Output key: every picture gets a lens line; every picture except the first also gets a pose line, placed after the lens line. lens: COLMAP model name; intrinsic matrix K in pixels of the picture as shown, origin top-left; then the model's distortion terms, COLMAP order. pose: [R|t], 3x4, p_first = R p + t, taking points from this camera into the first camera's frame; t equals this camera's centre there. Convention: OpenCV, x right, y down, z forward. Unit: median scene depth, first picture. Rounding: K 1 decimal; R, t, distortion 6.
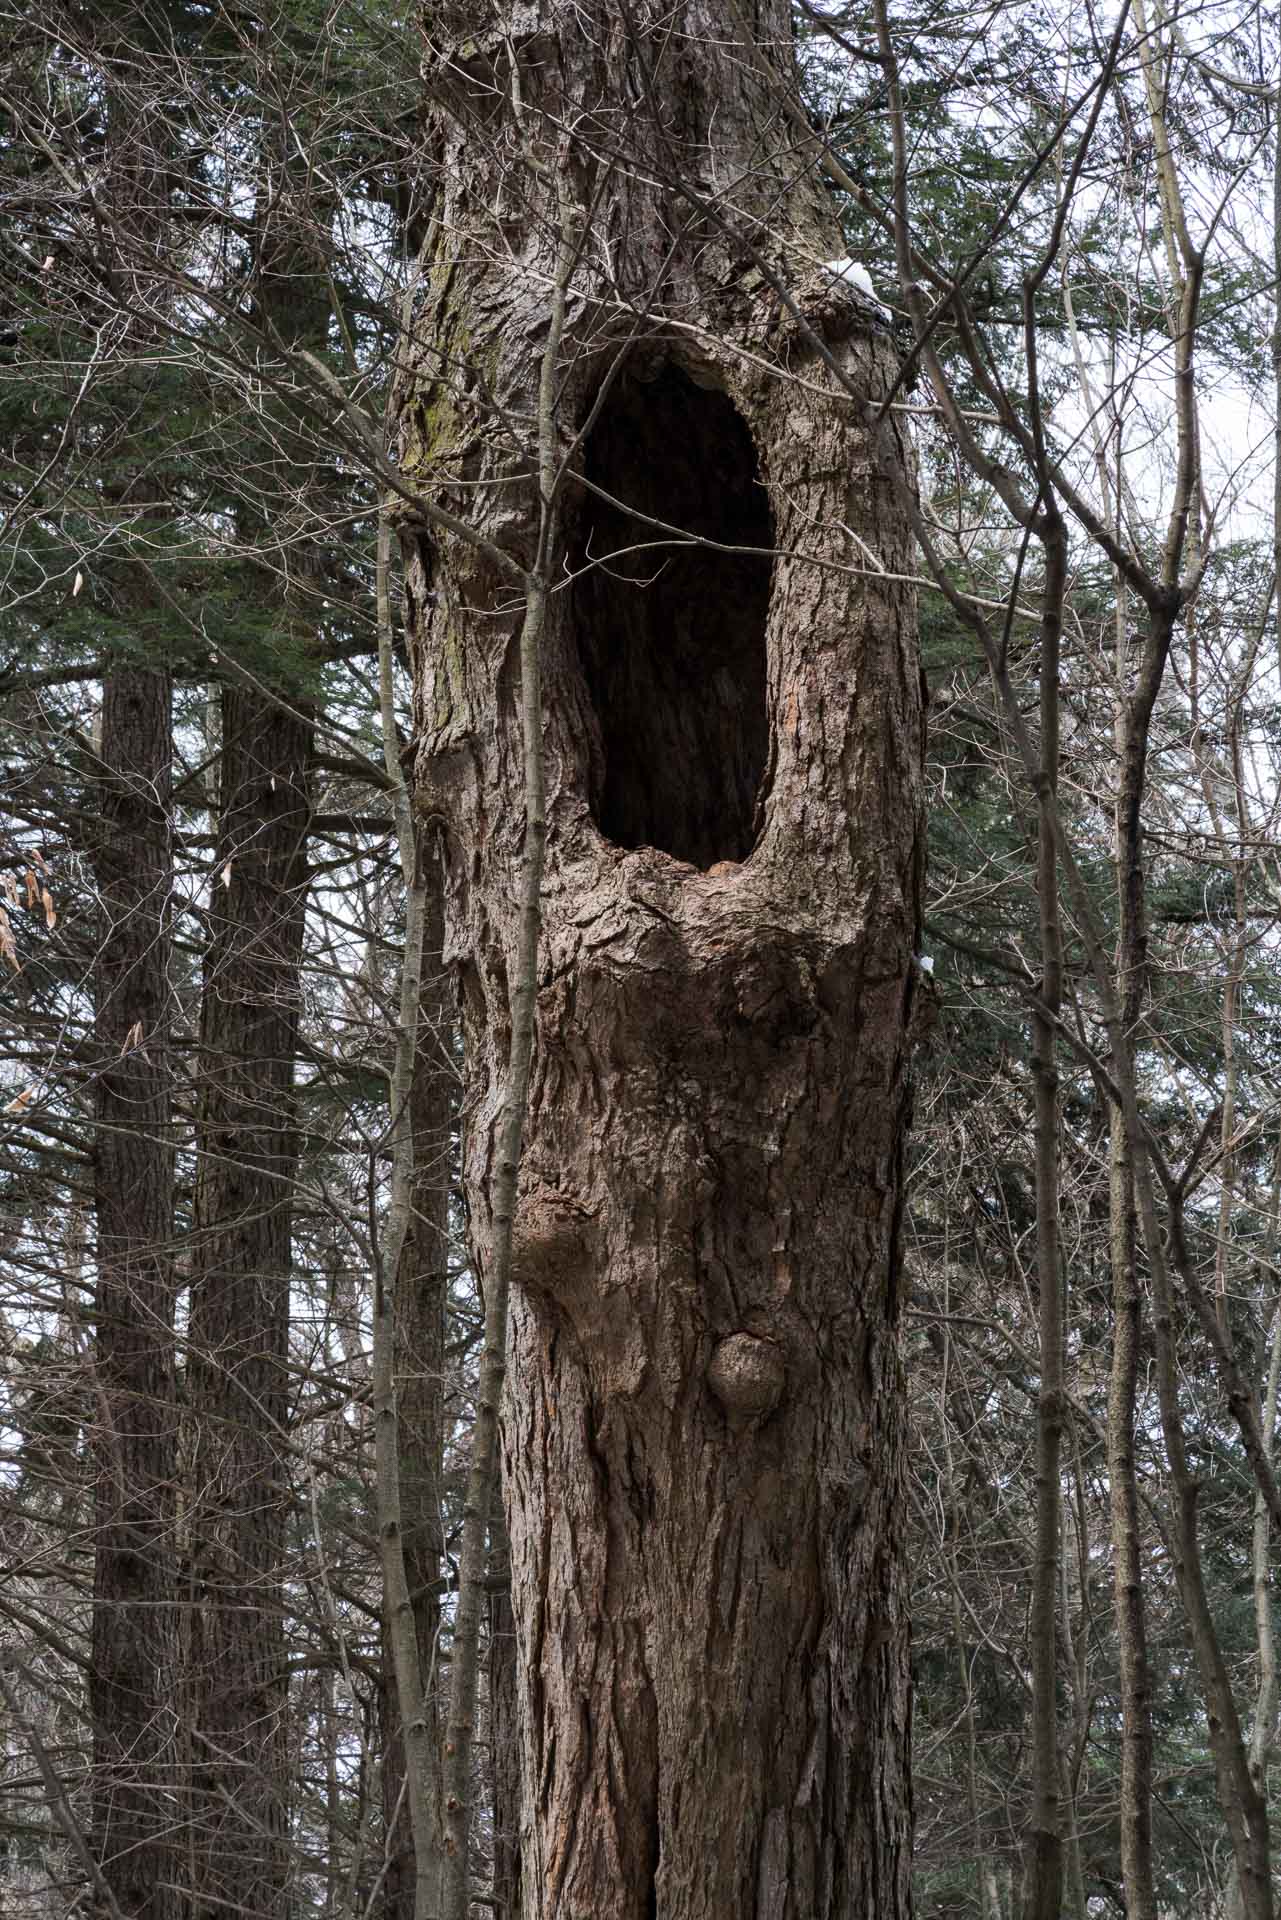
lens RADIAL K [[5549.1, 0, 640.5], [0, 5549.1, 960.0], [0, 0, 1]] dist [0.993145, 1.146708]
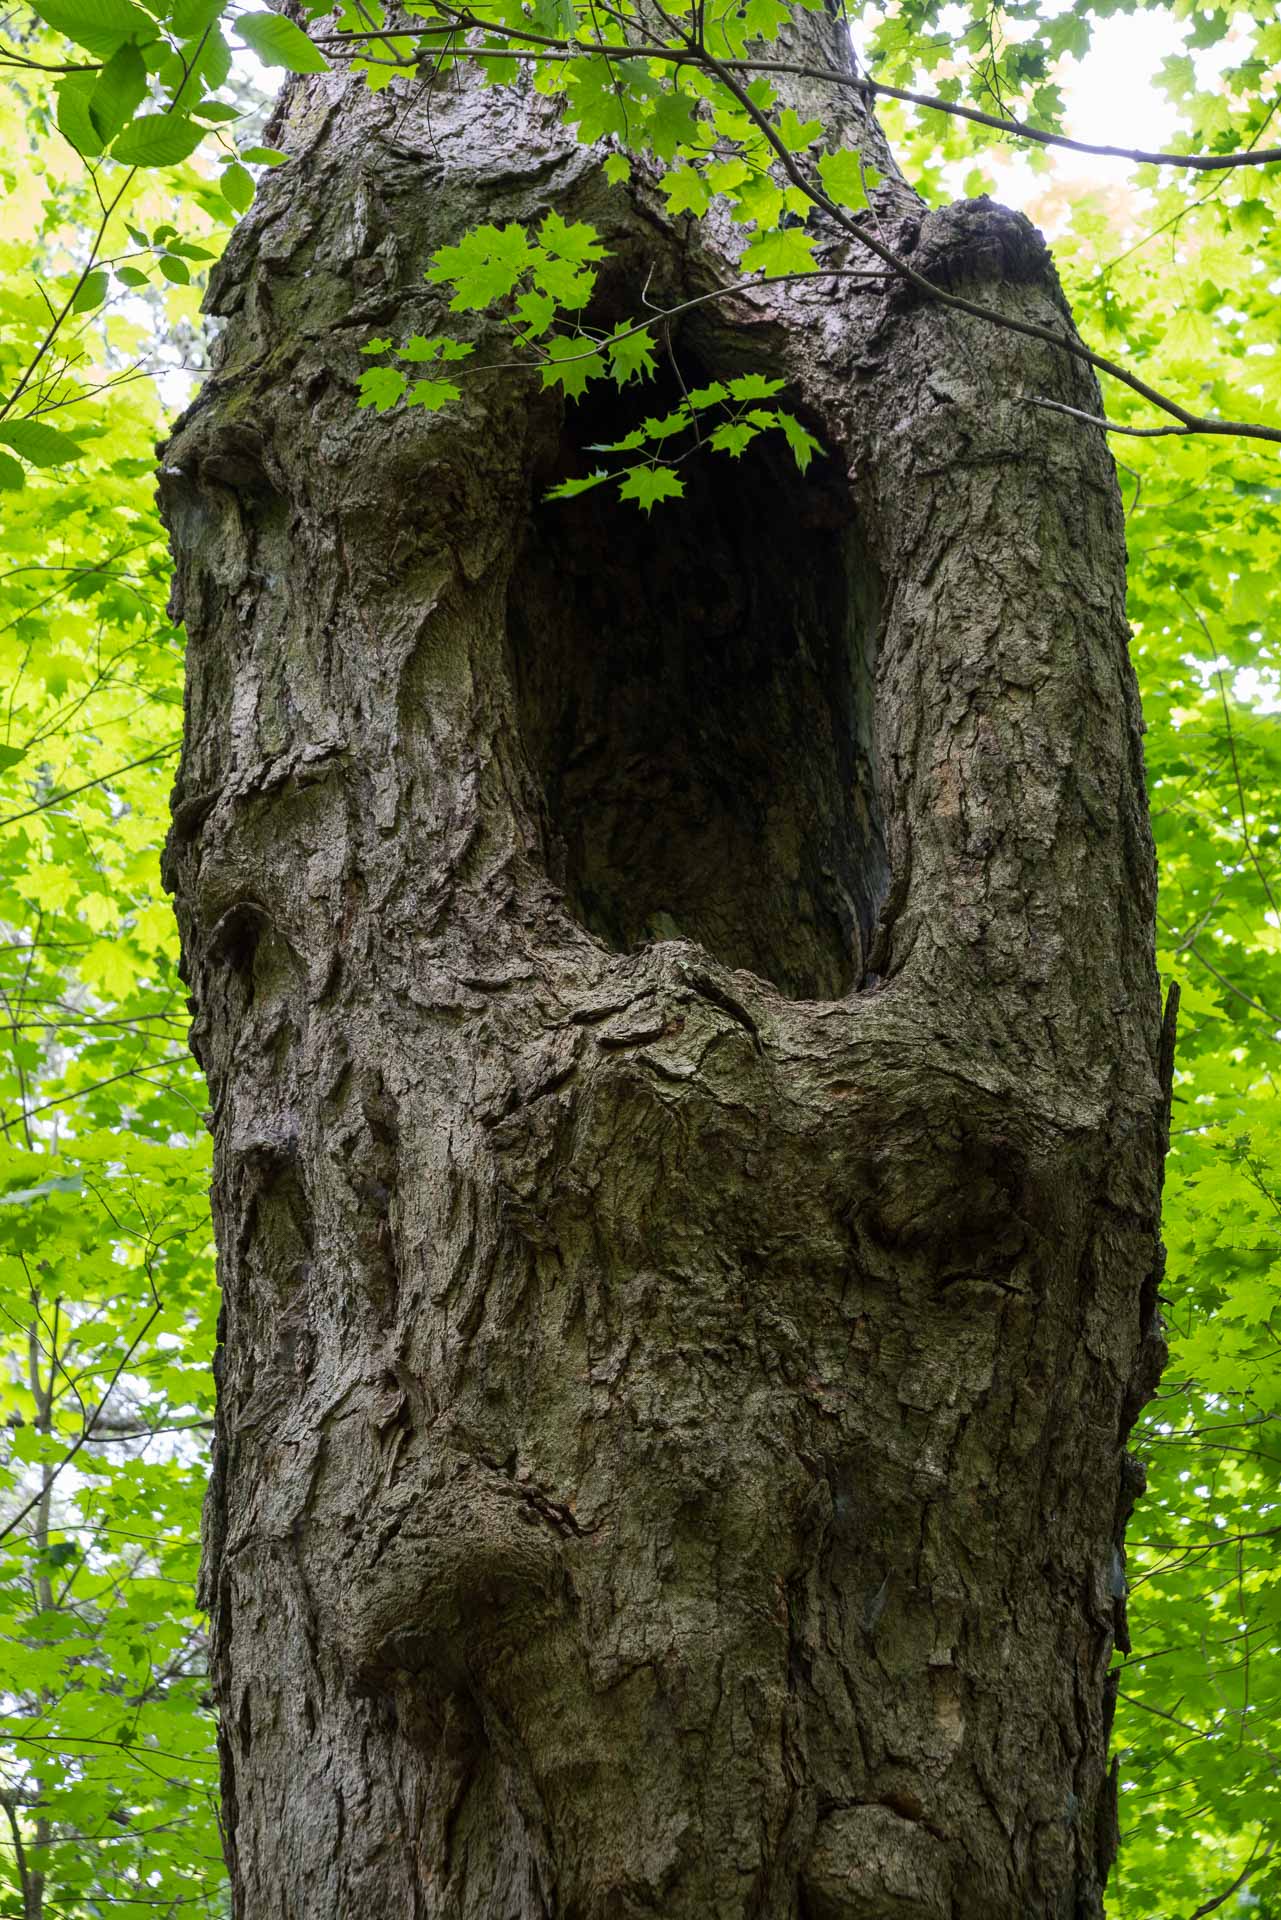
lens RADIAL K [[5549.1, 0, 640.5], [0, 5549.1, 960.0], [0, 0, 1]] dist [0.993145, 1.146708]
pose [[0.960805, 0.180801, 0.210155, -0.114945], [-0.086177, 0.915294, -0.393460, 0.190991], [-0.263491, 0.359928, 0.895000, 0.531800]]
